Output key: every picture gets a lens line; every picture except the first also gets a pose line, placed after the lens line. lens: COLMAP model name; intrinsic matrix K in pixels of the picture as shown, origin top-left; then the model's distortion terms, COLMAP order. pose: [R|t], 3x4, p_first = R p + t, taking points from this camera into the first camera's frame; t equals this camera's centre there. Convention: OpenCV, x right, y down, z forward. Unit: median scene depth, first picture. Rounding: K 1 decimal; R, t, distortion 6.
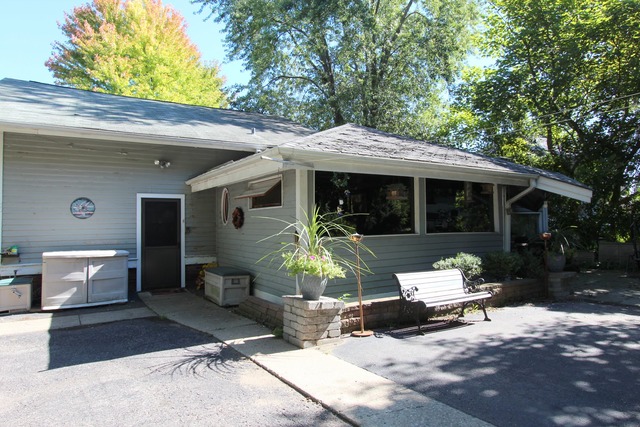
lens RADIAL K [[387.2, 0, 320.0], [0, 387.2, 213.5], [0, 0, 1]] dist [0.001965, 0.000655]
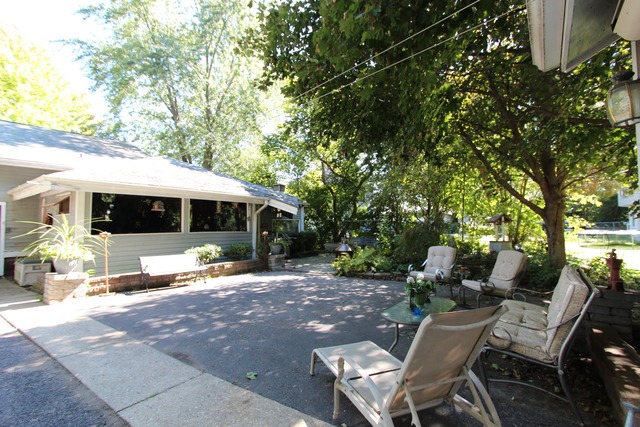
lens RADIAL K [[297.2, 0, 320.0], [0, 297.2, 213.5], [0, 0, 1]] dist [-0.001903, -0.001058]
pose [[0.940986, 0.020584, 0.337819, 0.433296], [-0.015764, 0.999731, -0.017005, -0.016307], [-0.338078, 0.010676, 0.941057, -0.384877]]
